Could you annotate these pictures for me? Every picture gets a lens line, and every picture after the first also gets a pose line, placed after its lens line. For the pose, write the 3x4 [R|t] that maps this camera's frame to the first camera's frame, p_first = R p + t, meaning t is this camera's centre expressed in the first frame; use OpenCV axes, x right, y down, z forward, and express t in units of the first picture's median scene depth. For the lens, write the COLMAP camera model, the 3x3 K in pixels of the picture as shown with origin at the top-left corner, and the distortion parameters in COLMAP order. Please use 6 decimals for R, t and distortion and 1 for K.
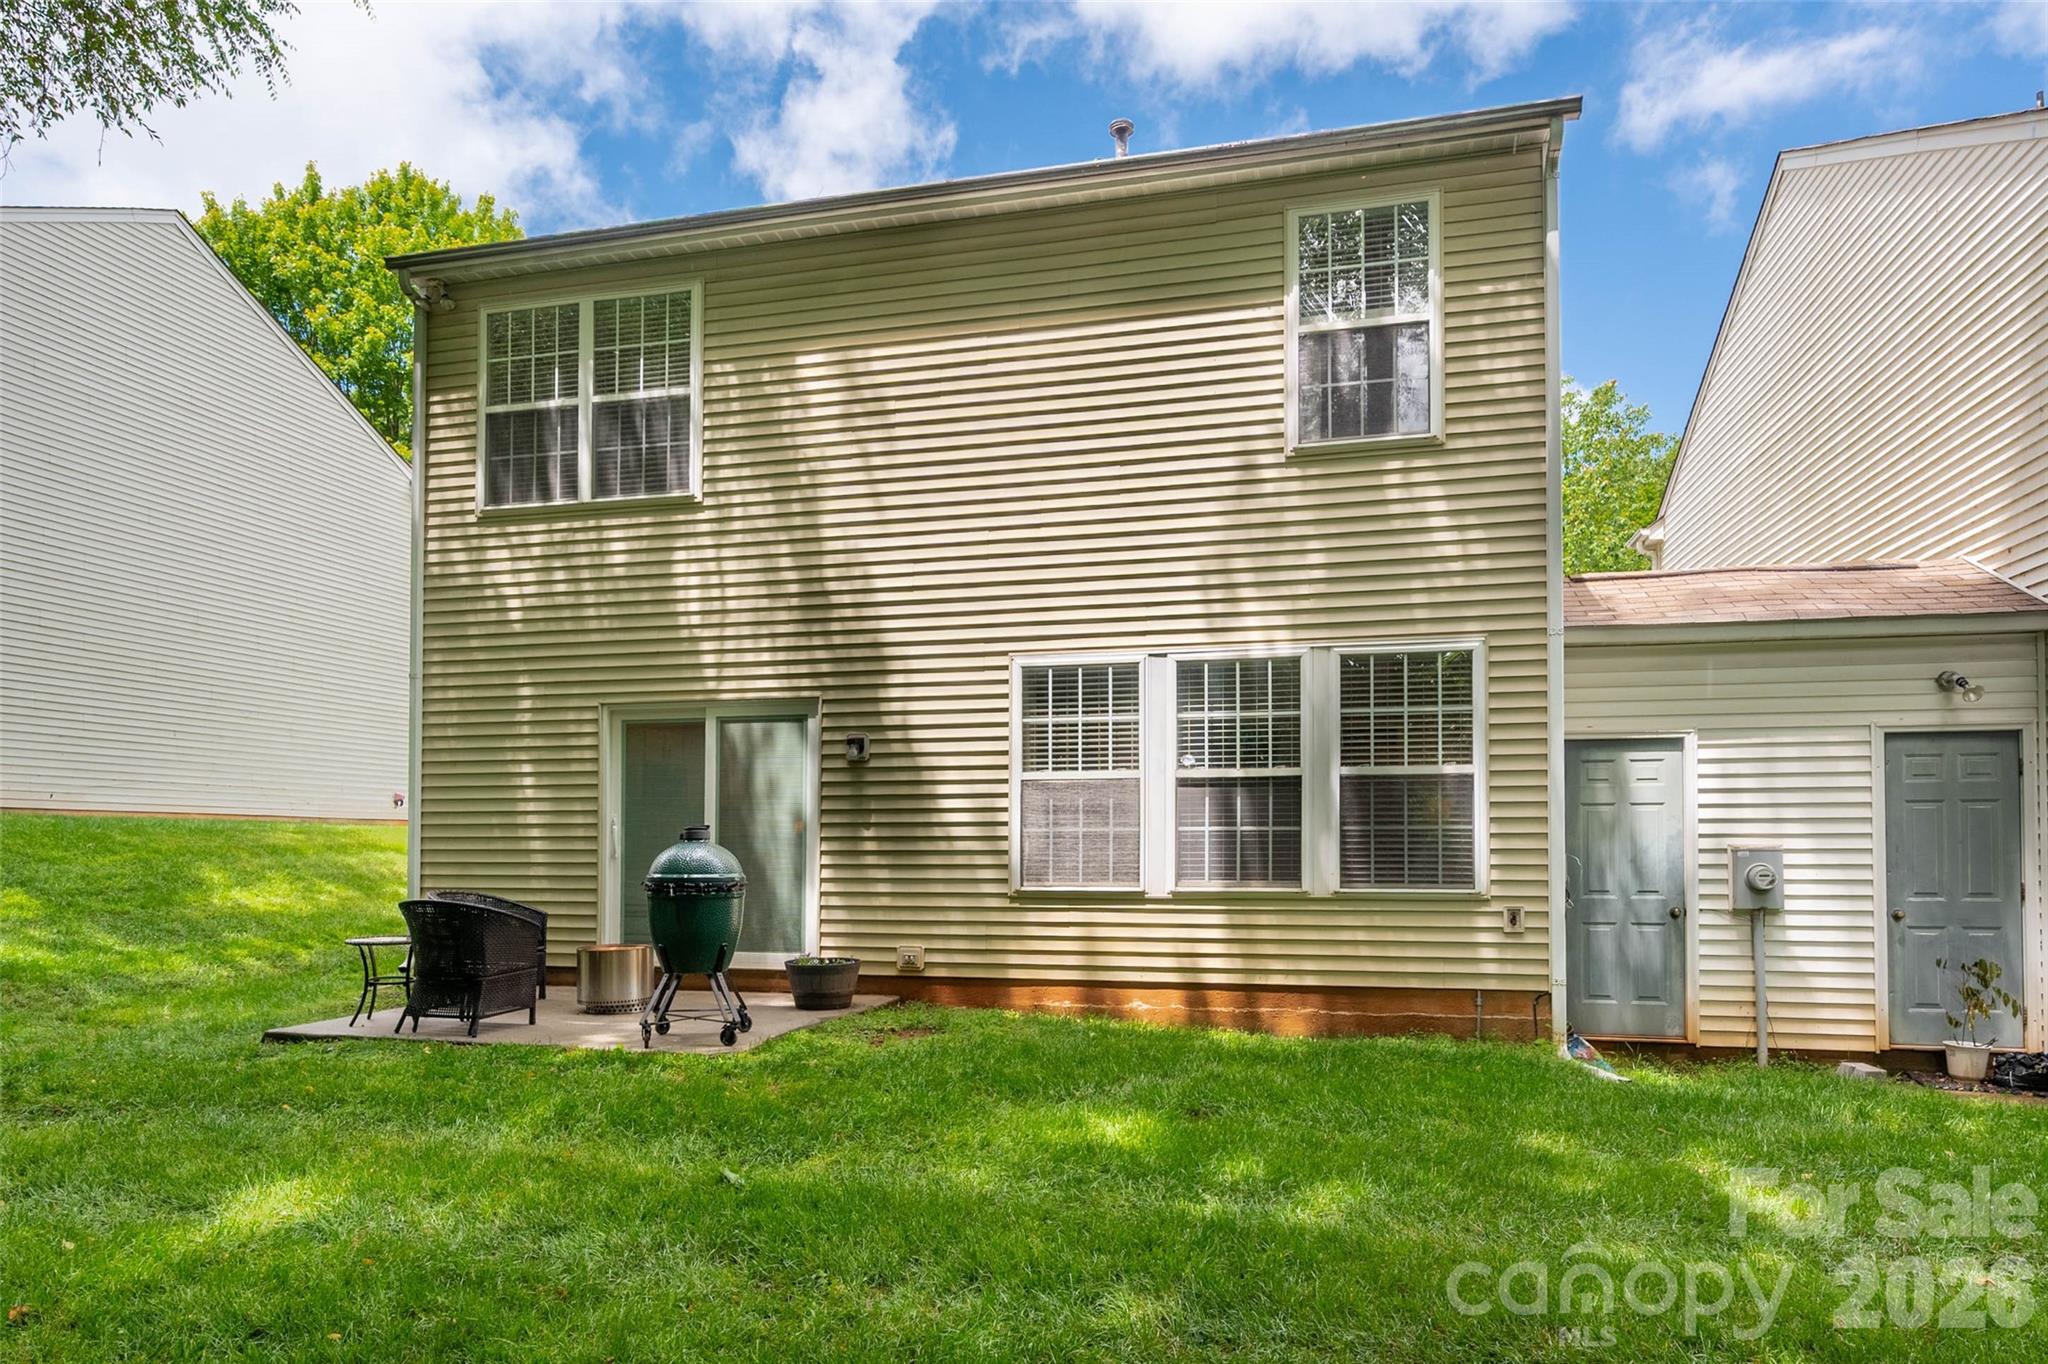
lens RADIAL K [[1220.9, 0, 1022.0], [0, 1220.9, 793.8], [0, 0, 1]] dist [-0.002149, -0.000596]
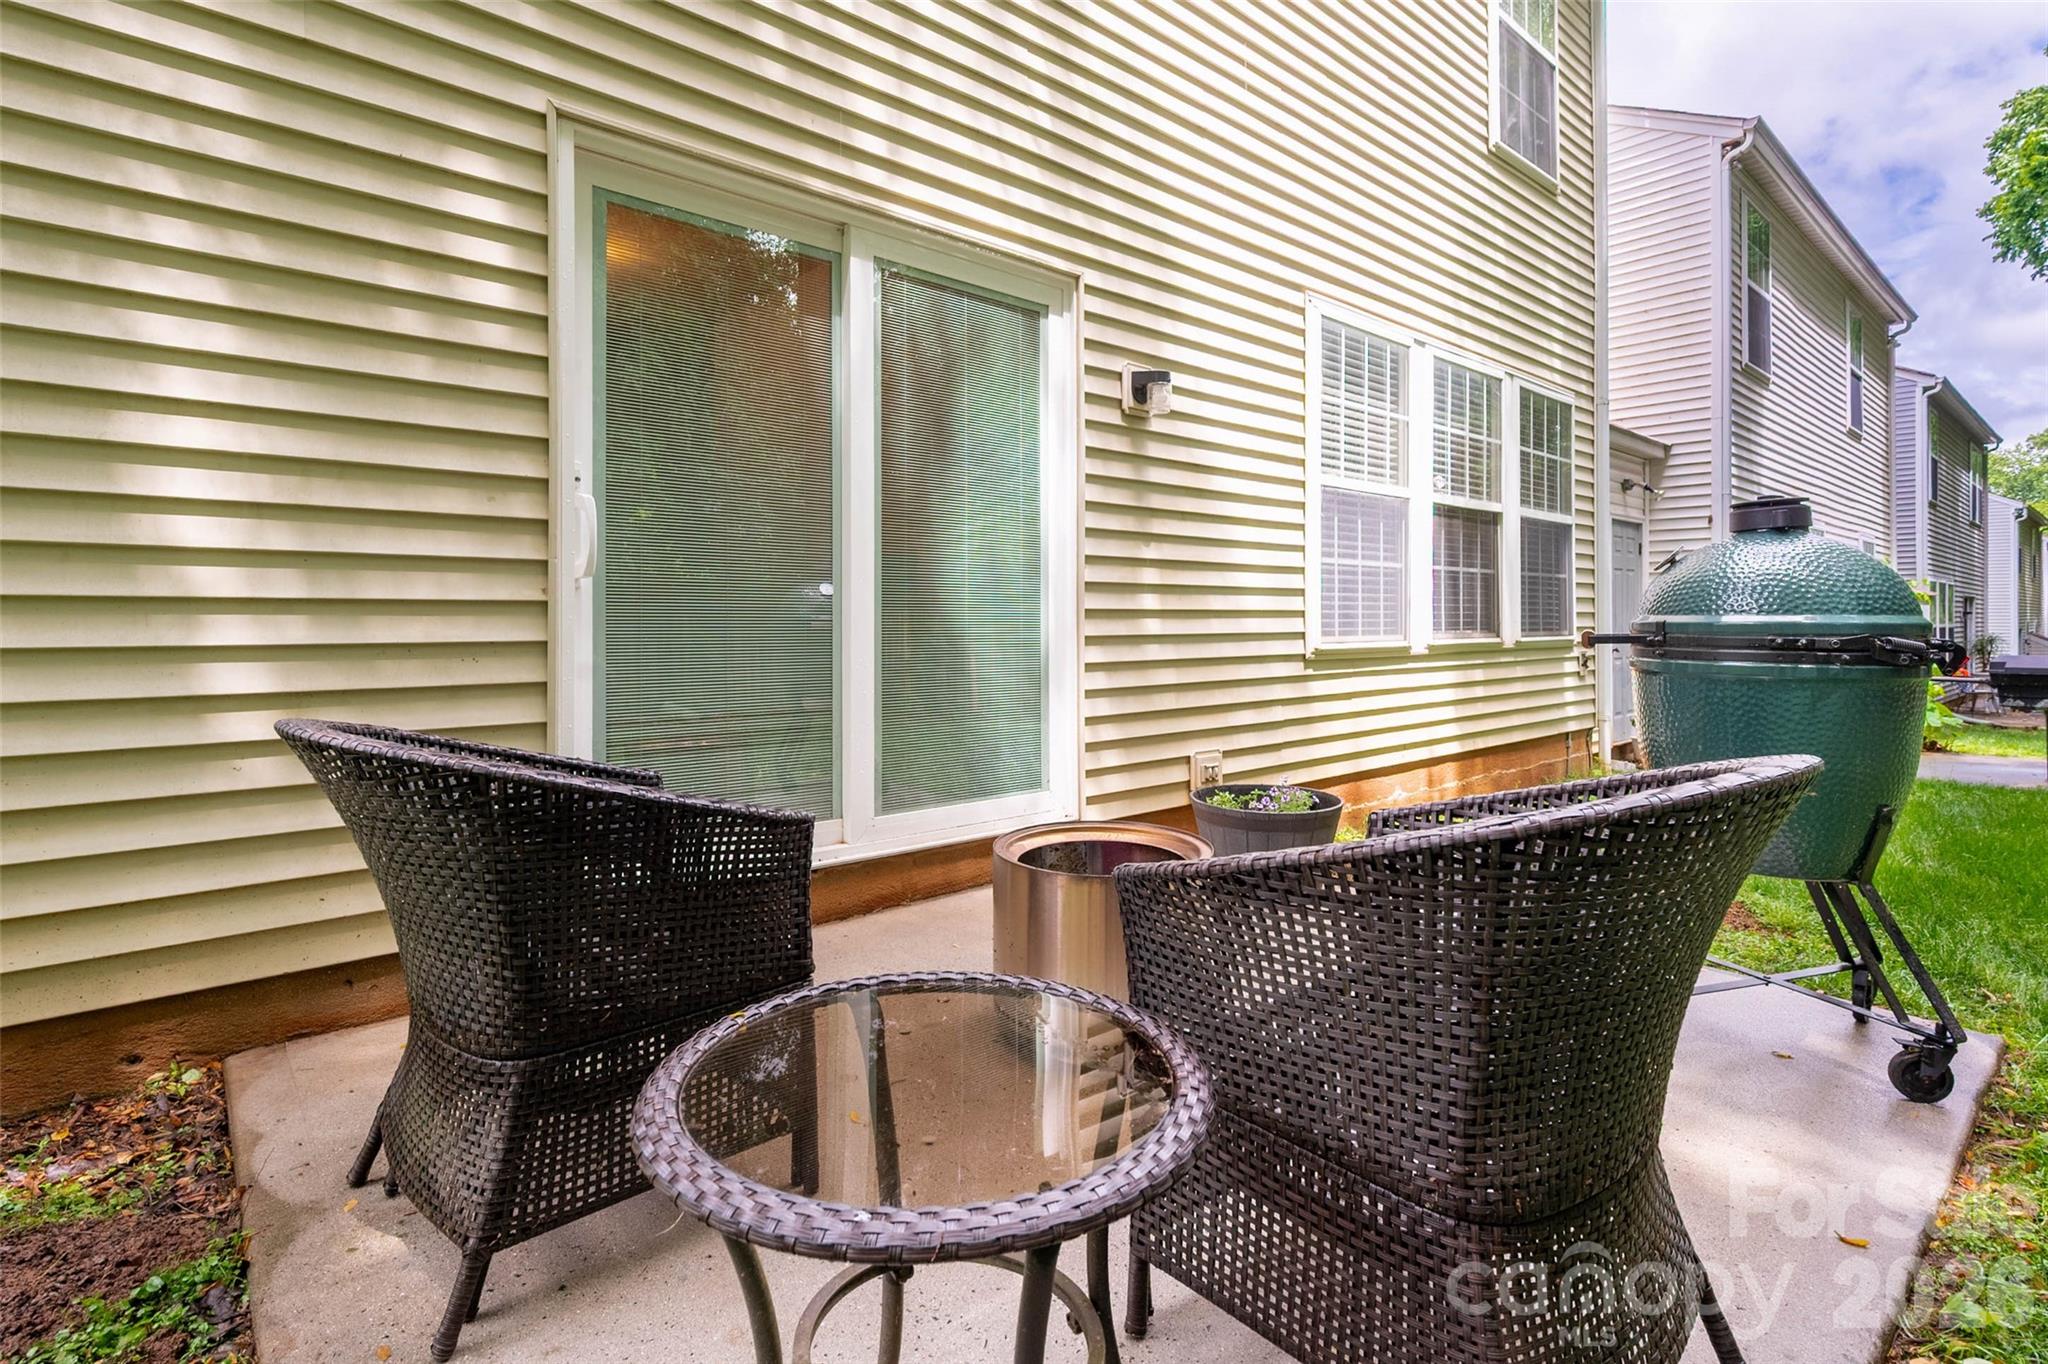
lens RADIAL K [[970.9, 0, 1022.4], [0, 970.9, 641.0], [0, 0, 1]] dist [-0.015238, 0.000060]
pose [[0.593492, -0.006629, 0.804812, -0.545018], [-0.007975, 0.999869, 0.014116, 0.070667], [-0.804800, -0.014796, 0.593361, 0.843426]]
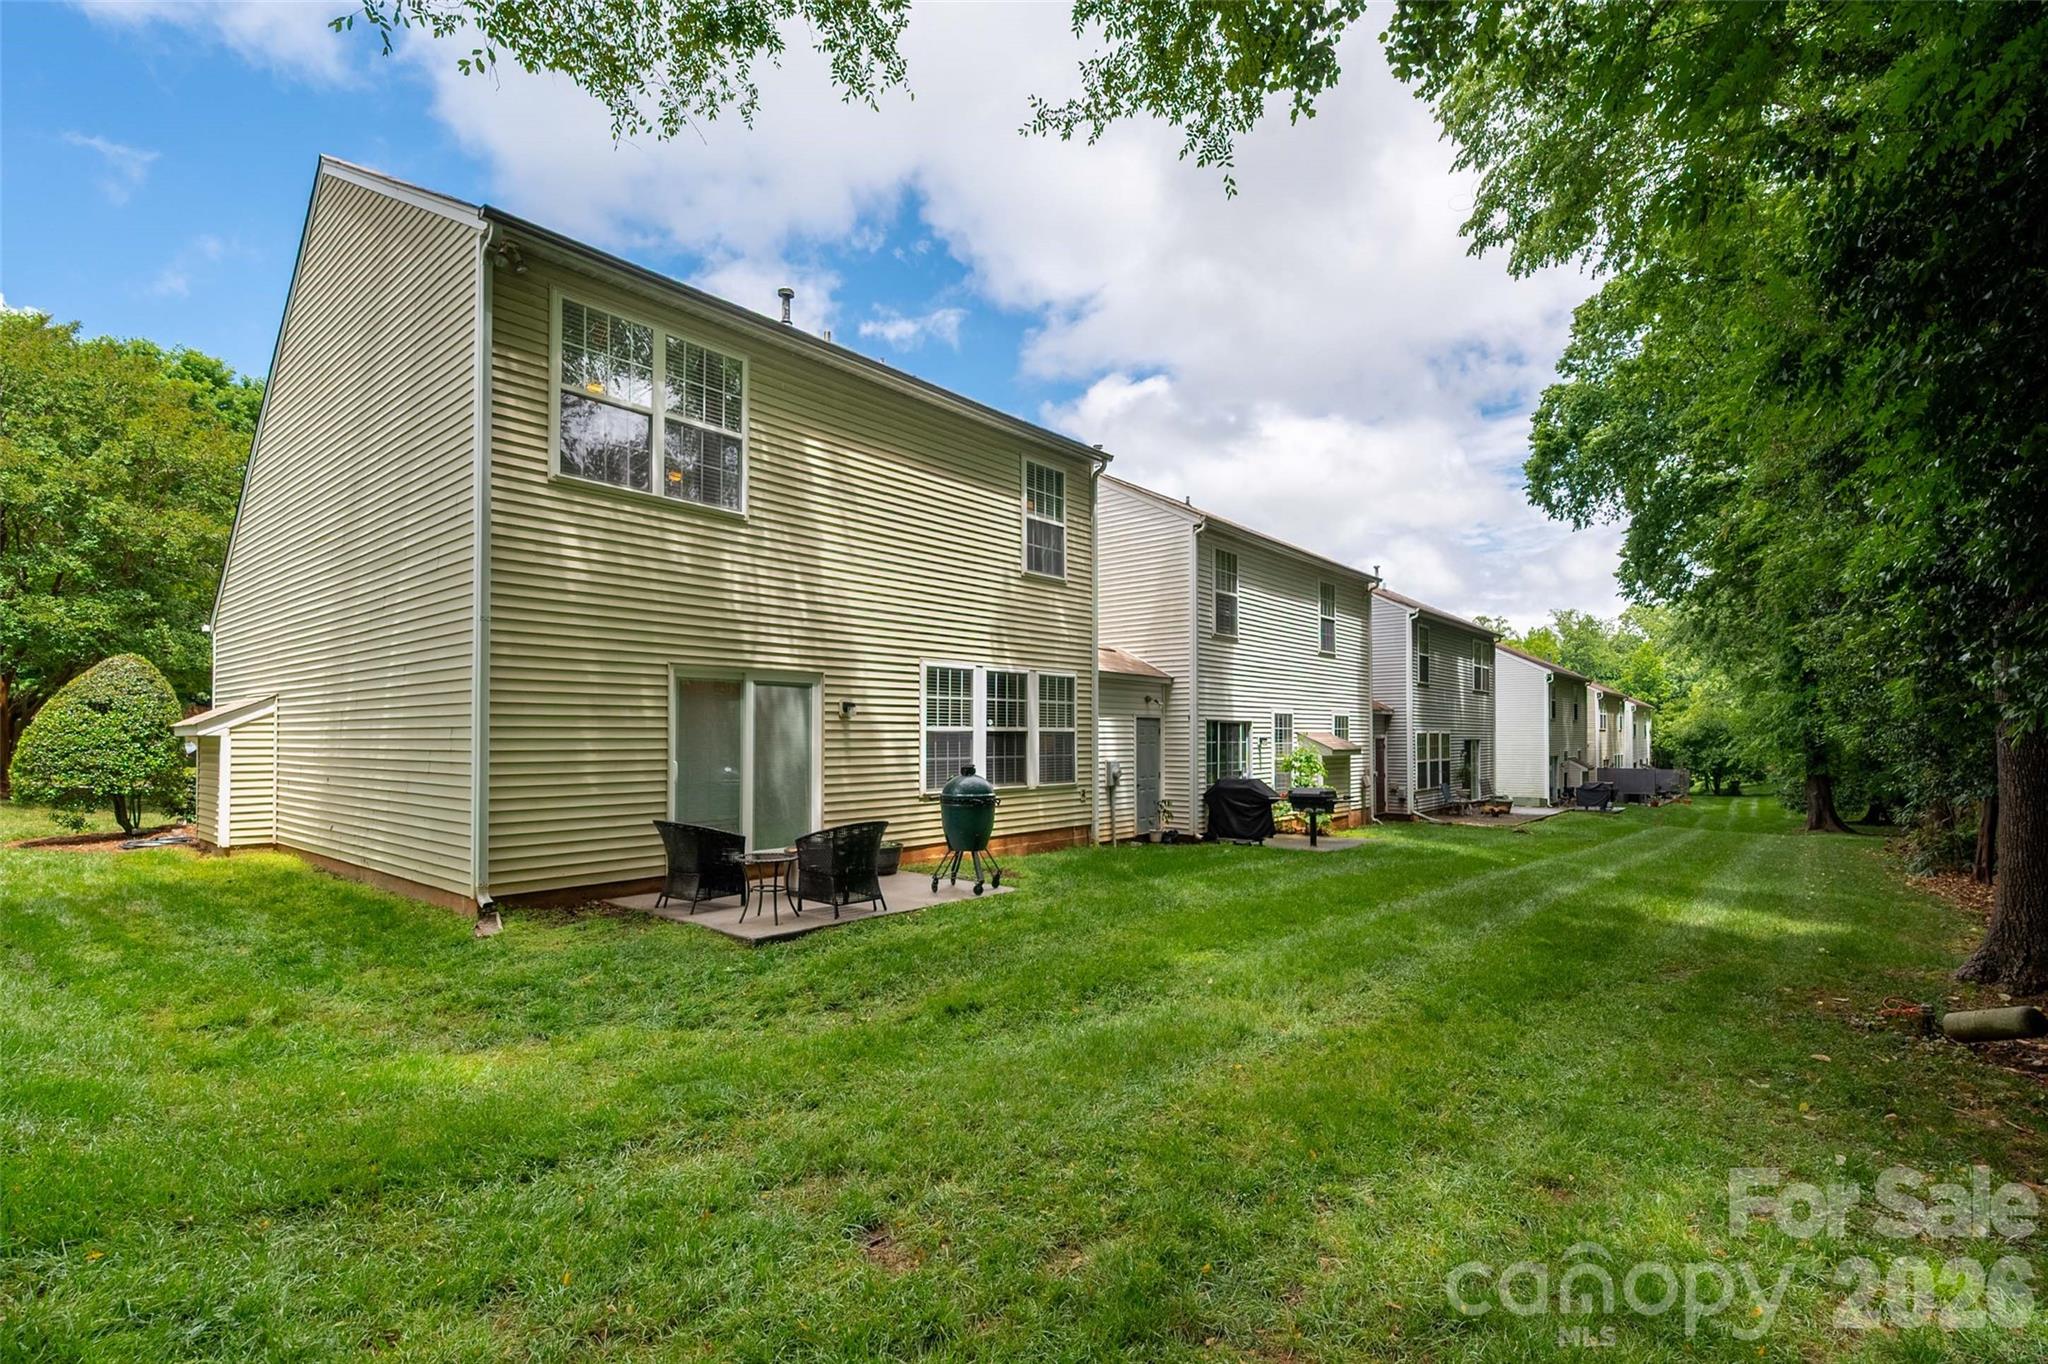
lens RADIAL K [[926.4, 0, 1019.0], [0, 926.4, 748.7], [0, 0, 1]] dist [-0.000149, -0.000015]
pose [[0.455044, -0.000078, 0.890469, -1.155916], [-0.003957, 0.999990, 0.002110, 0.011113], [-0.890460, -0.004483, 0.455039, 0.291467]]
